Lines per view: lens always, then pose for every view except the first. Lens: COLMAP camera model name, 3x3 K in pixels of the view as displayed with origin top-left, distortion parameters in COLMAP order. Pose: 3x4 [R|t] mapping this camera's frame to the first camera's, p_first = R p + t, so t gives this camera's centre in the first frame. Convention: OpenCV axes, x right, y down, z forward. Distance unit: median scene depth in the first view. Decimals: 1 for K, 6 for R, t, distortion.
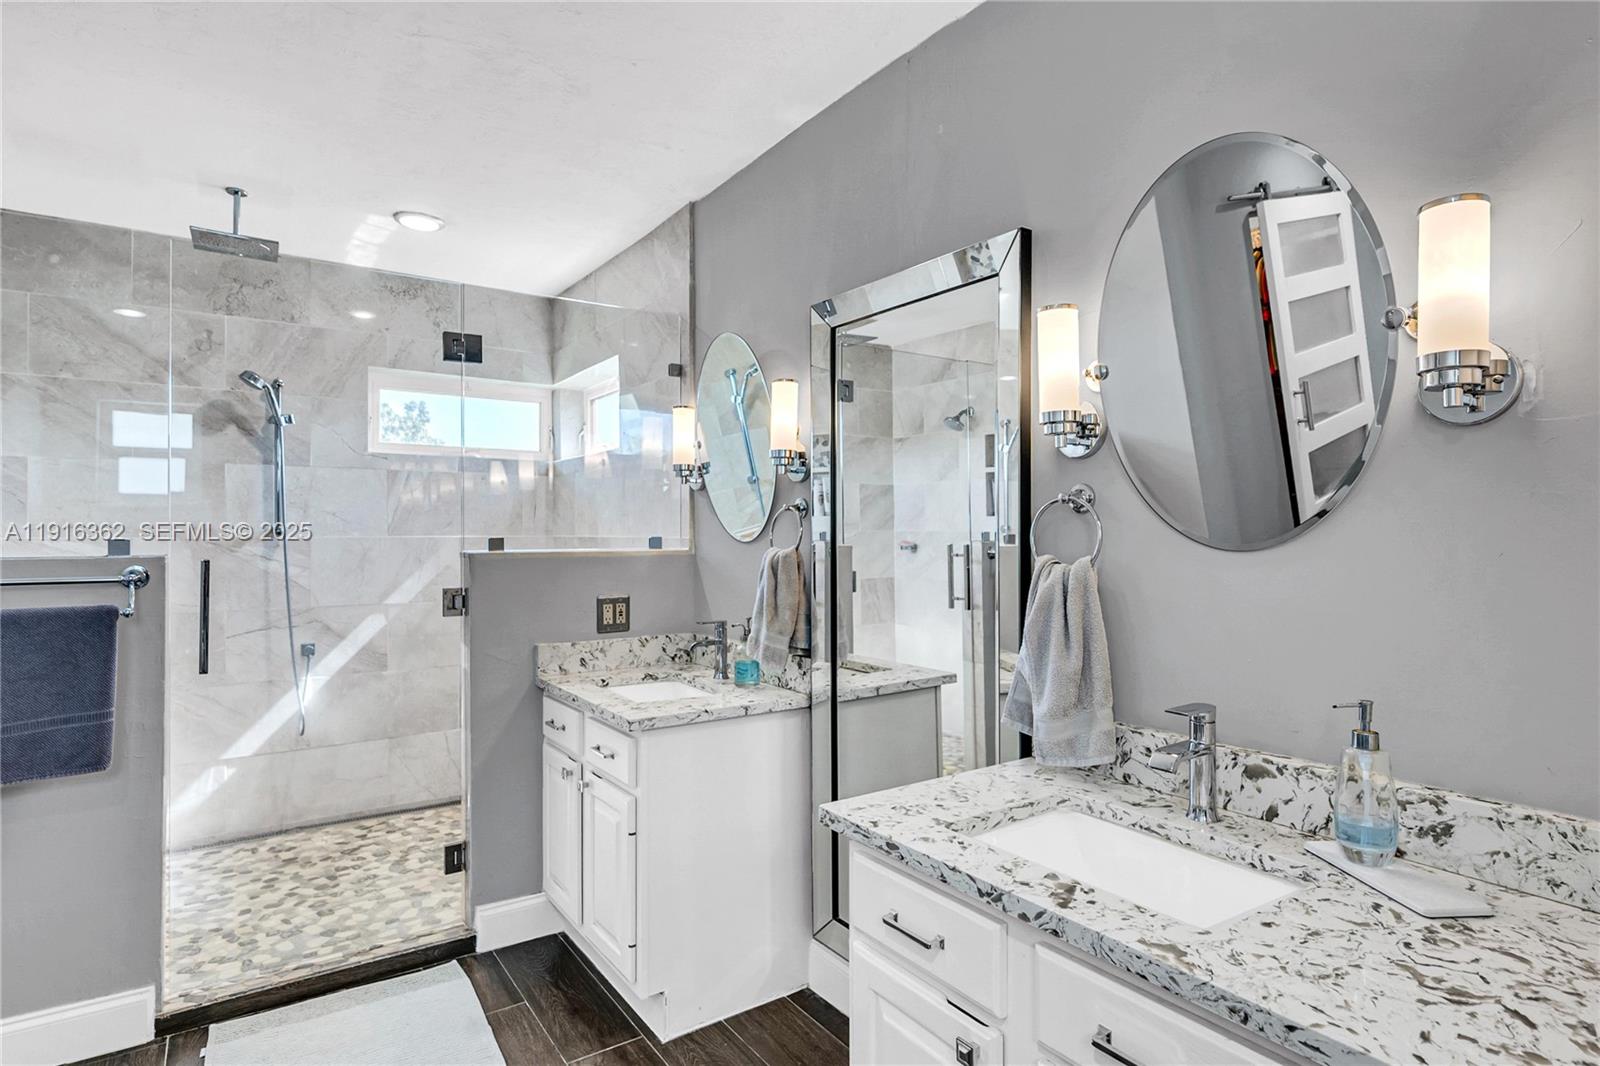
lens RADIAL K [[840.1, 0, 799.4], [0, 840.1, 532.5], [0, 0, 1]] dist [0.025204, 0.000097]
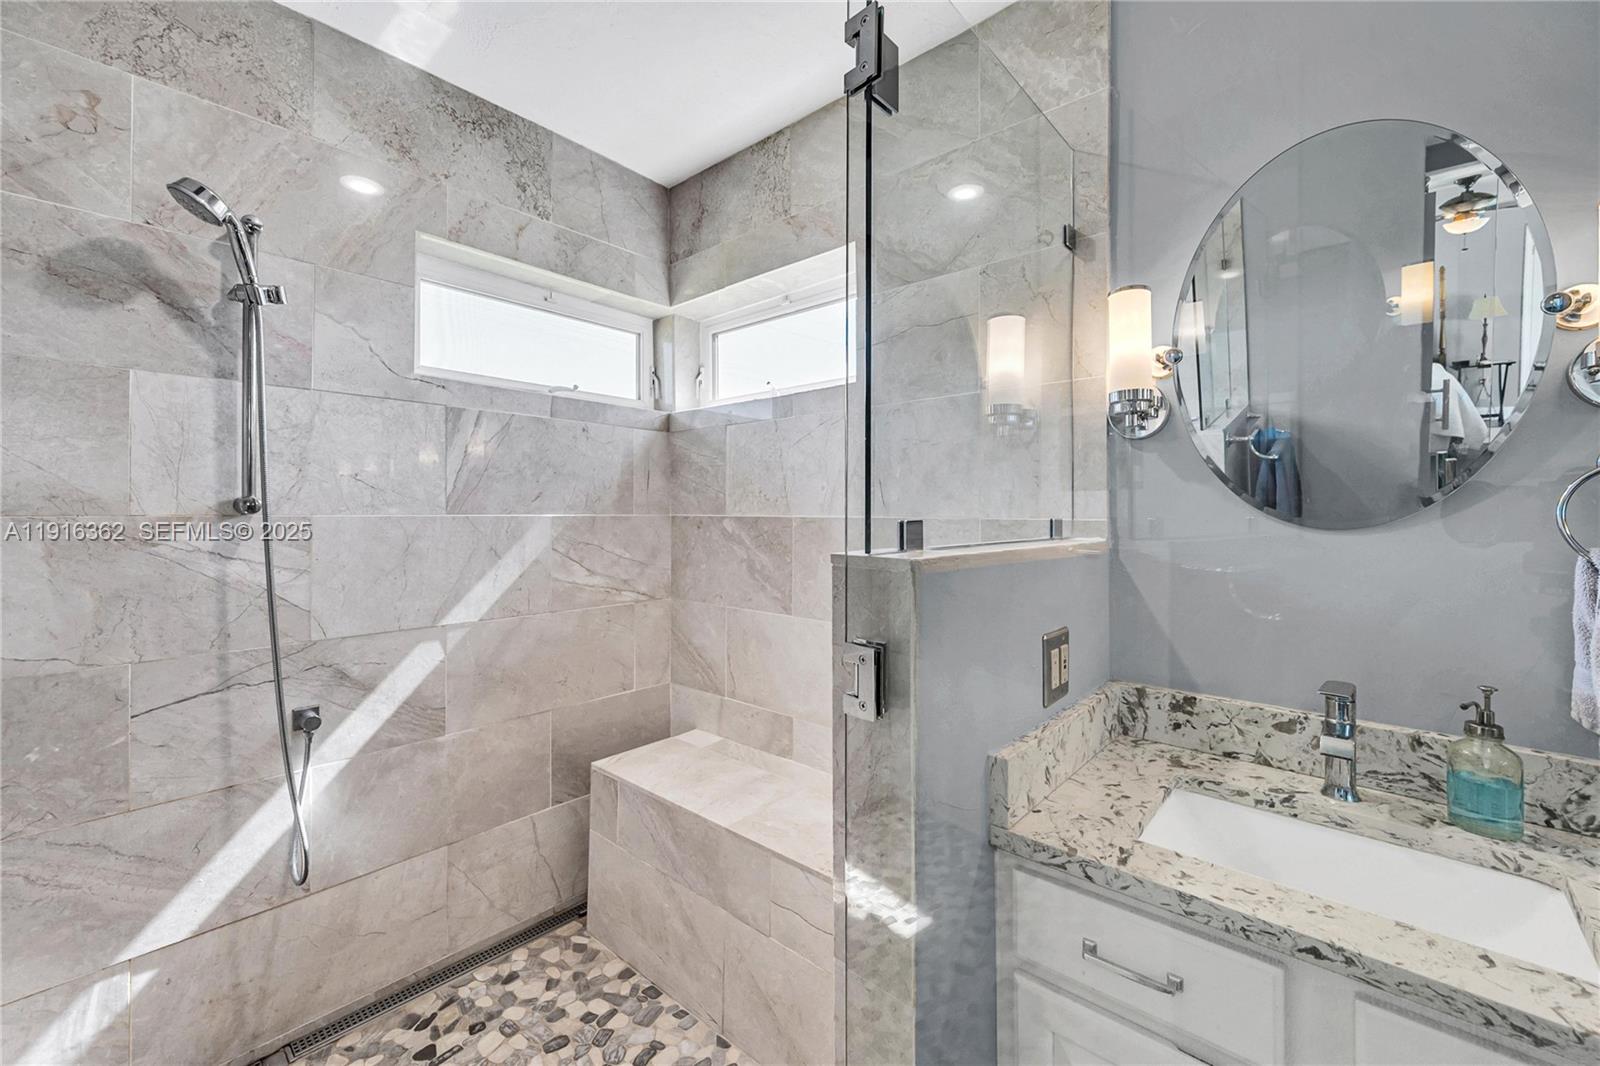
lens RADIAL K [[643.0, 0, 813.0], [0, 643.0, 511.2], [0, 0, 1]] dist [0.006321, 0.000120]
pose [[0.967968, 0.004755, 0.251027, -0.365106], [-0.004983, 0.999988, 0.000272, 0.000555], [-0.251023, -0.001515, 0.967980, 0.506673]]
